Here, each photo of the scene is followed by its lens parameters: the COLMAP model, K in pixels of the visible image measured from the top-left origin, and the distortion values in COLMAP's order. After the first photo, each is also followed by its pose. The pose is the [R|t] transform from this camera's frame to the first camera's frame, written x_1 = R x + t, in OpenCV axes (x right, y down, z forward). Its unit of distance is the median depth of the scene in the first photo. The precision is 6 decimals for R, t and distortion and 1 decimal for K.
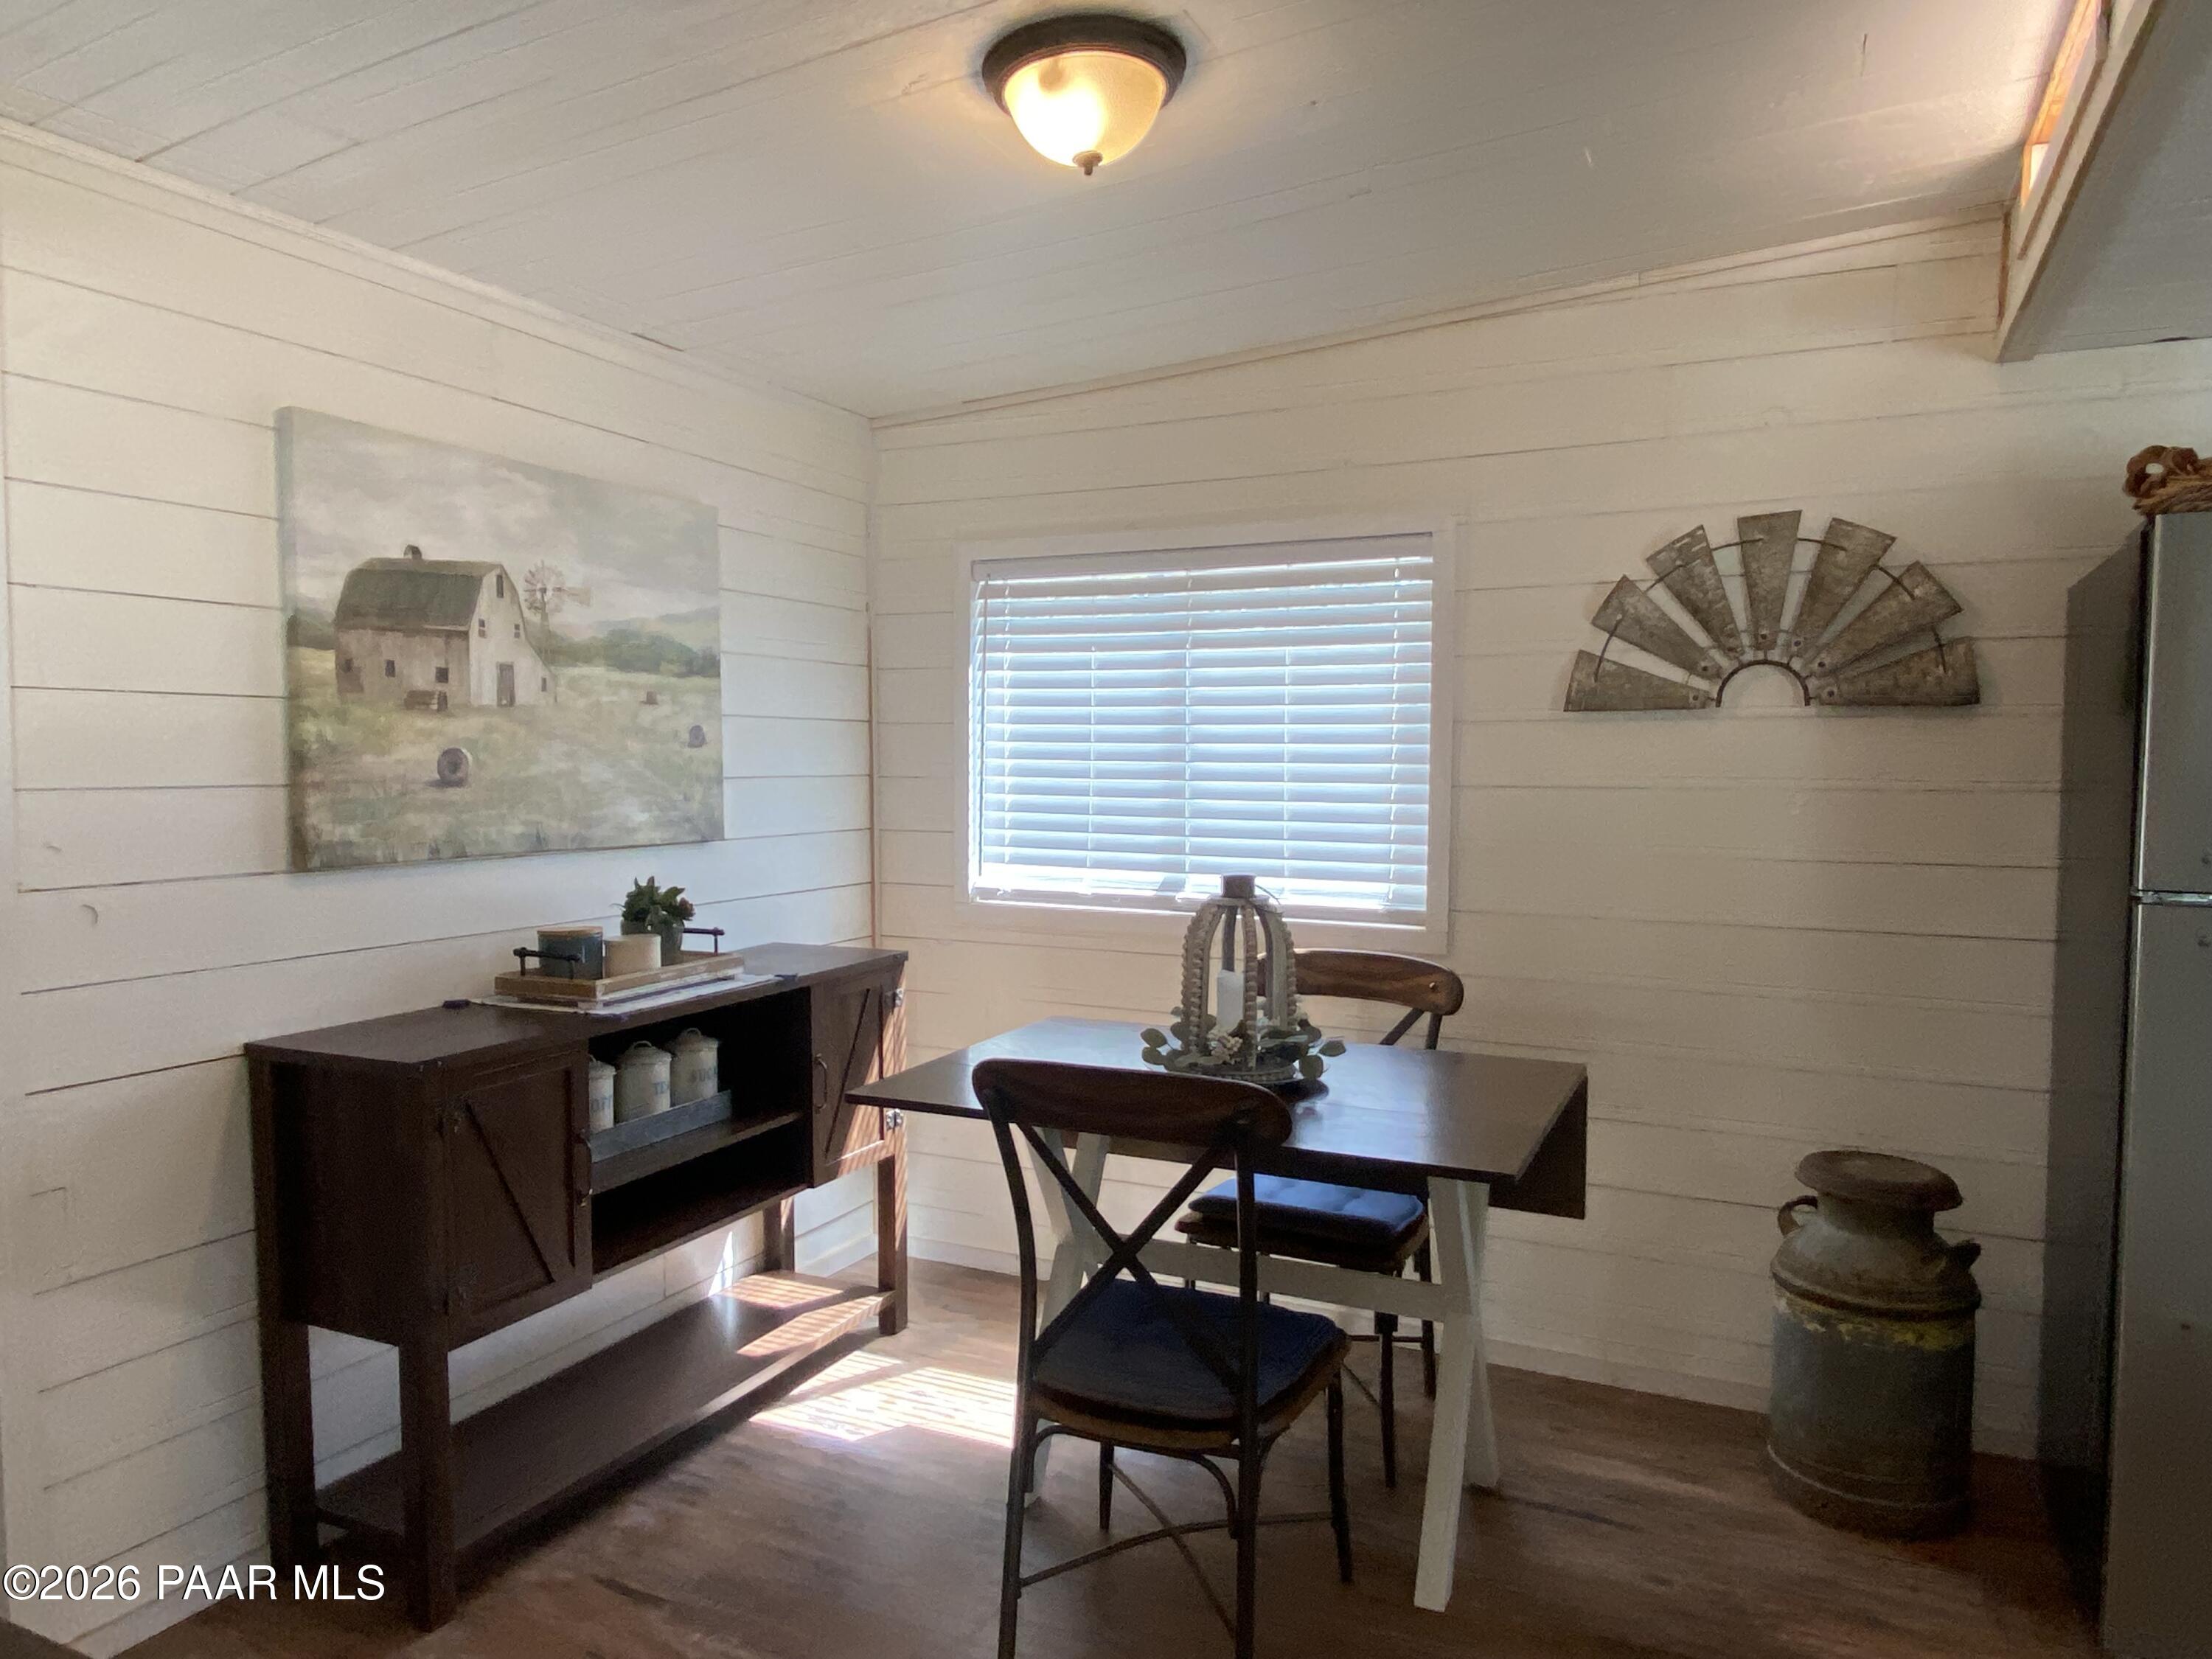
lens RADIAL K [[1444.7, 0, 1108.1], [0, 1444.7, 870.9], [0, 0, 1]] dist [0.073214, -0.106534]
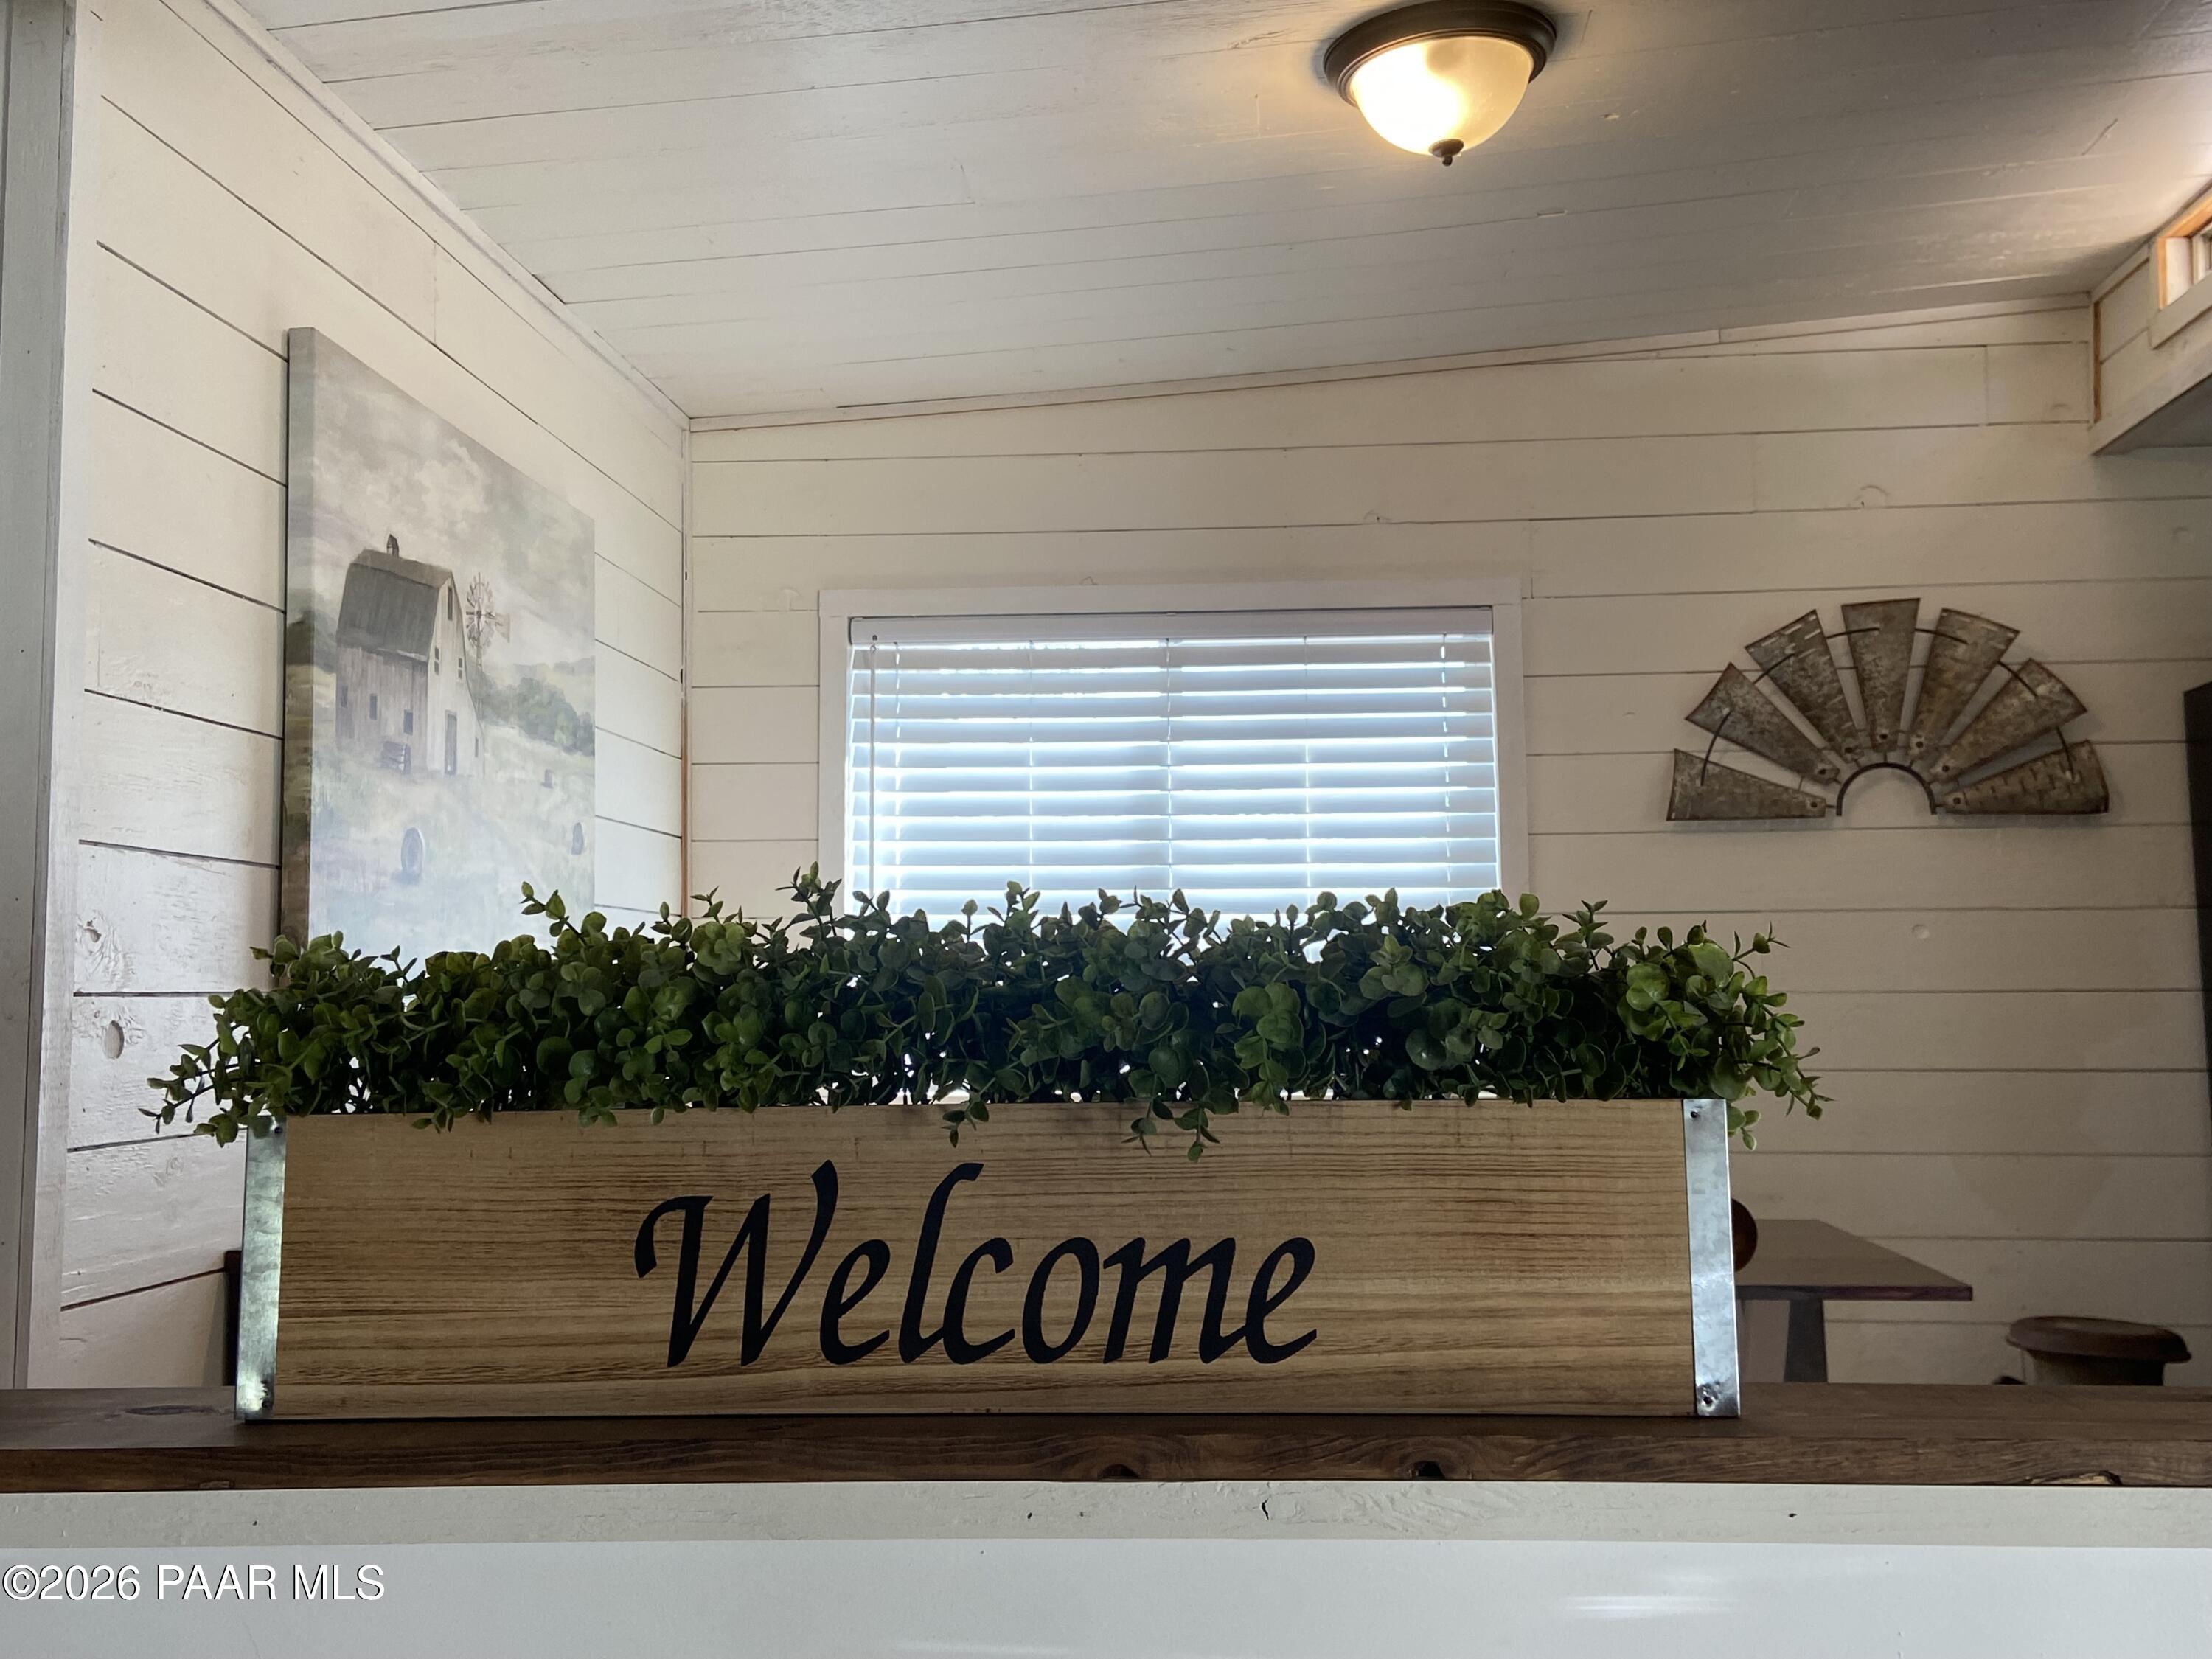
lens RADIAL K [[2250.4, 0, 1106.0], [0, 2250.4, 829.5], [0, 0, 1]] dist [0.012611, 0.017768]
pose [[0.935339, 0.015912, 0.353394, -0.471125], [0.038499, 0.988476, -0.146404, 0.076605], [-0.351650, 0.150542, 0.923947, -0.083510]]
